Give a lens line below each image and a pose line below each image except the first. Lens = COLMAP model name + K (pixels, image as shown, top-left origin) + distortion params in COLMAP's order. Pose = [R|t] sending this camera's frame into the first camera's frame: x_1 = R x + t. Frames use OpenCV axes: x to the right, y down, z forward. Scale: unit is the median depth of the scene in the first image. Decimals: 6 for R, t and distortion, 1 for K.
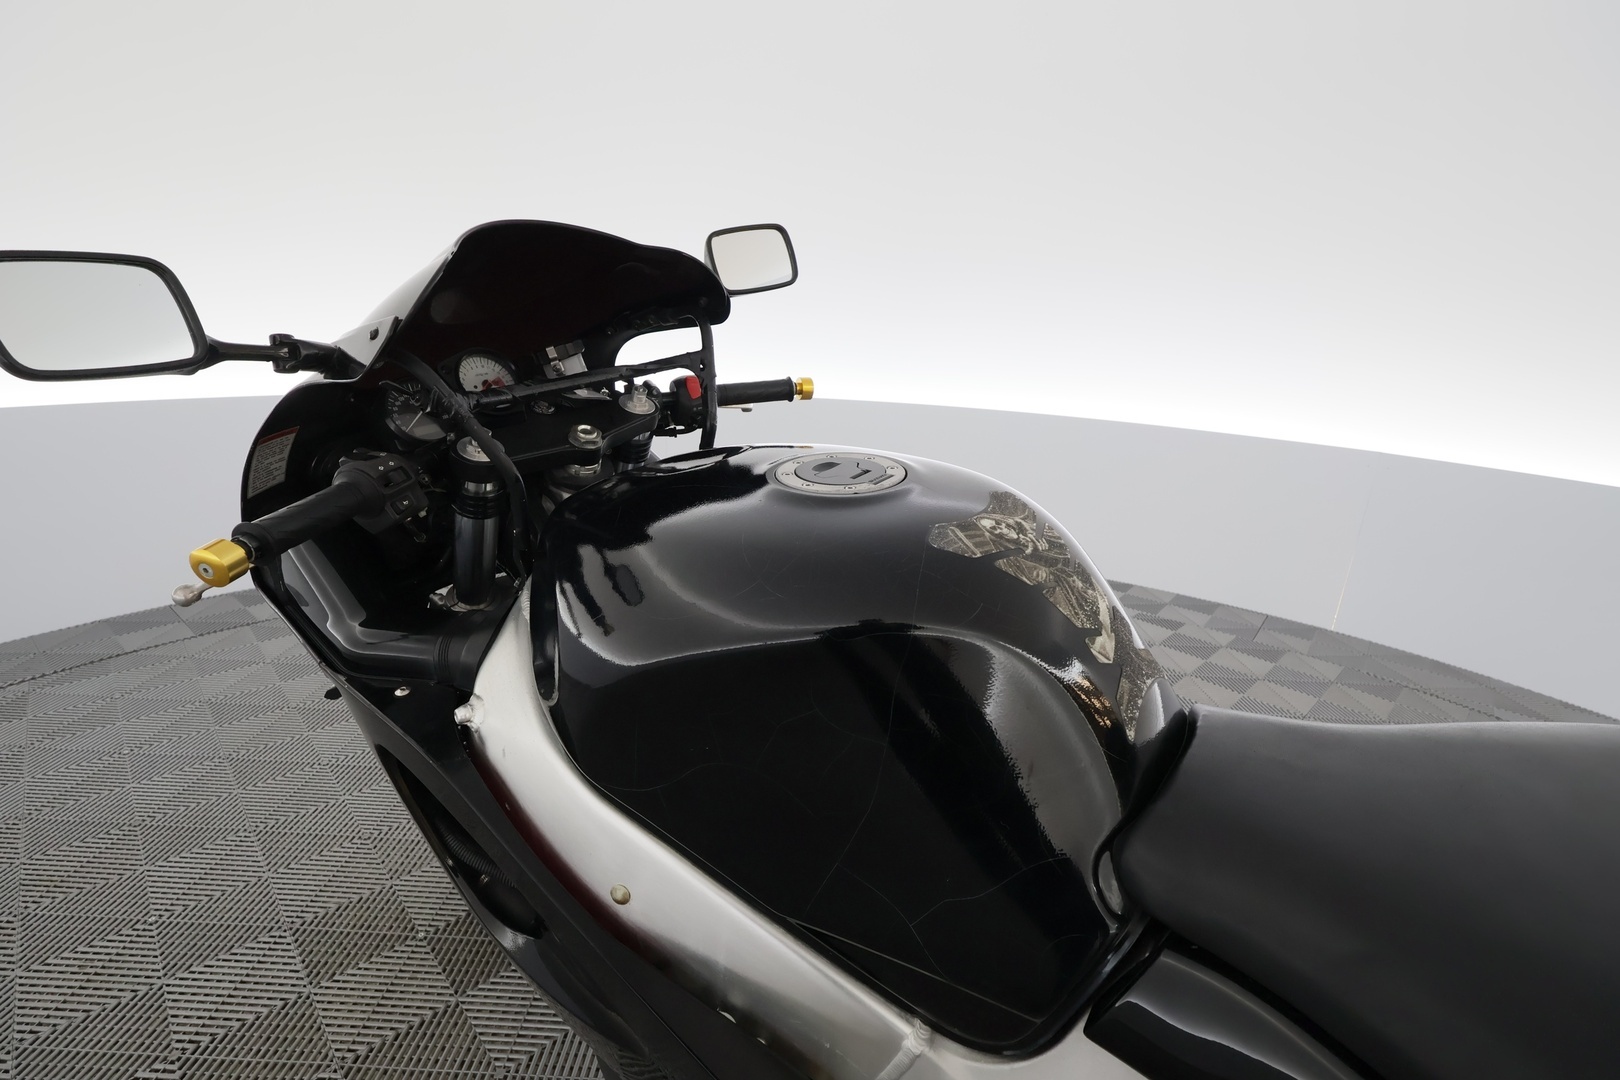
lens RADIAL K [[749.2, 0, 810.0], [0, 749.2, 540.0], [0, 0, 1]] dist [0.003503, 0.000341]
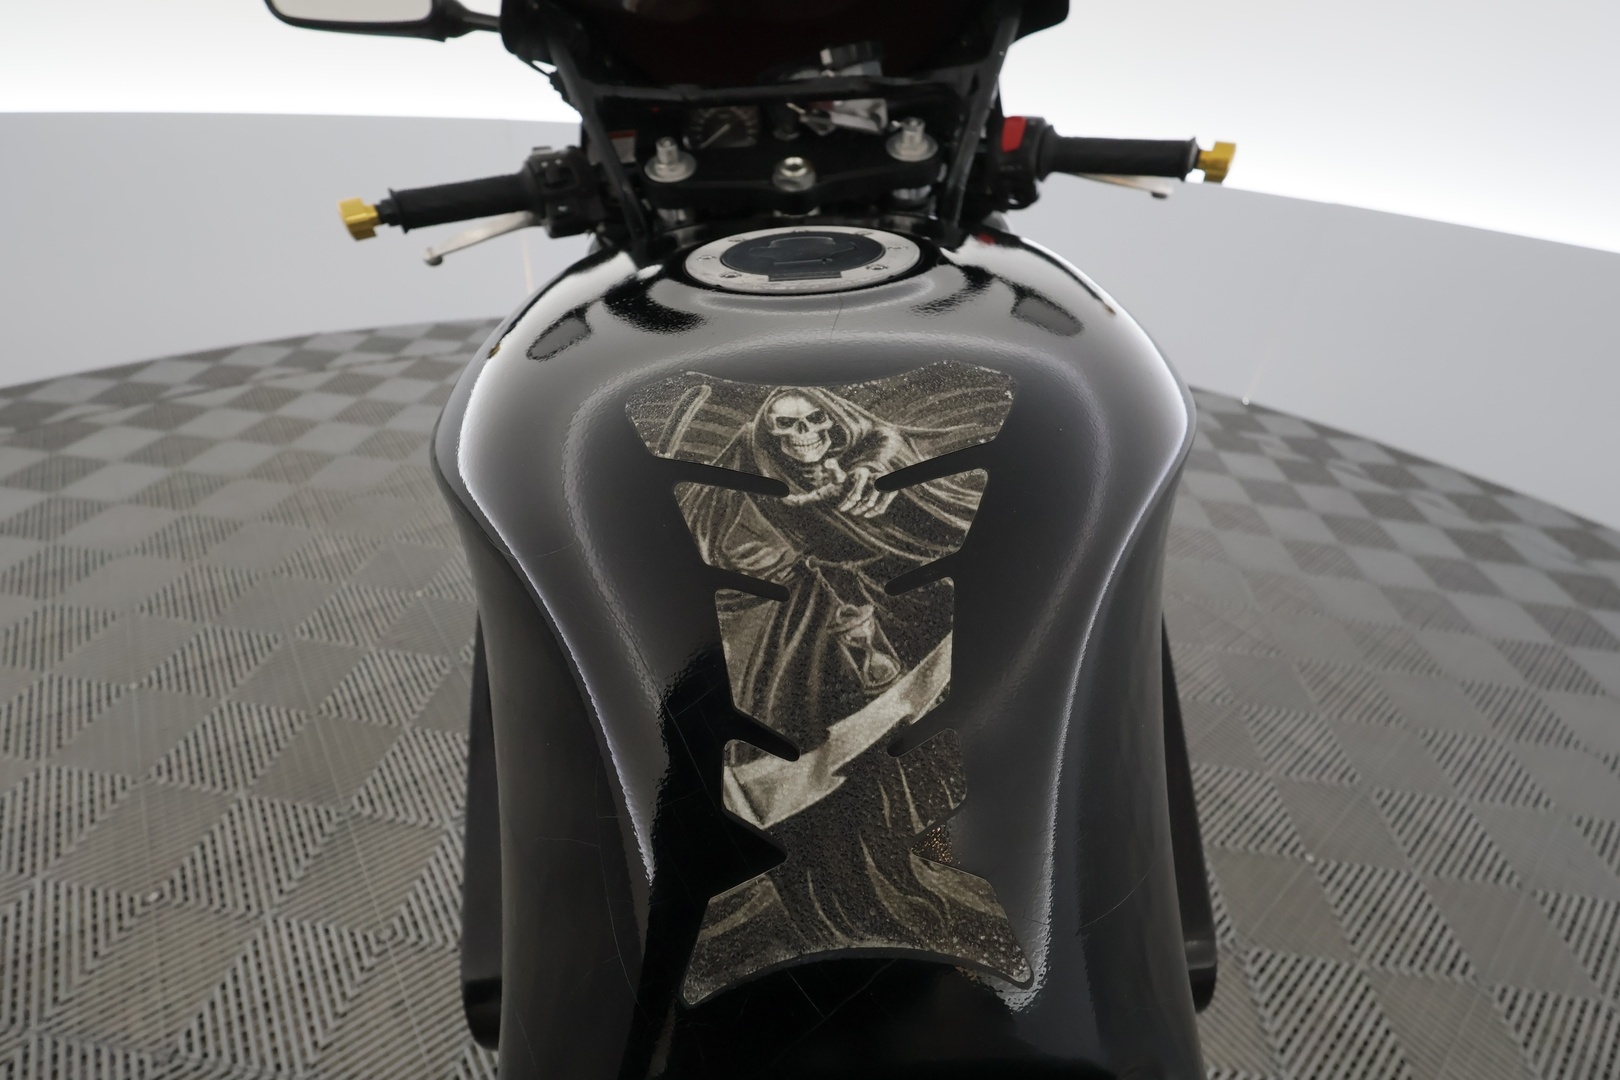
lens RADIAL K [[749.2, 0, 810.0], [0, 749.2, 540.0], [0, 0, 1]] dist [0.003503, 0.000341]
pose [[0.631721, 0.435937, -0.641005, 0.560035], [-0.268046, 0.898727, 0.347045, -0.108540], [0.727378, -0.047417, 0.684597, 0.698918]]
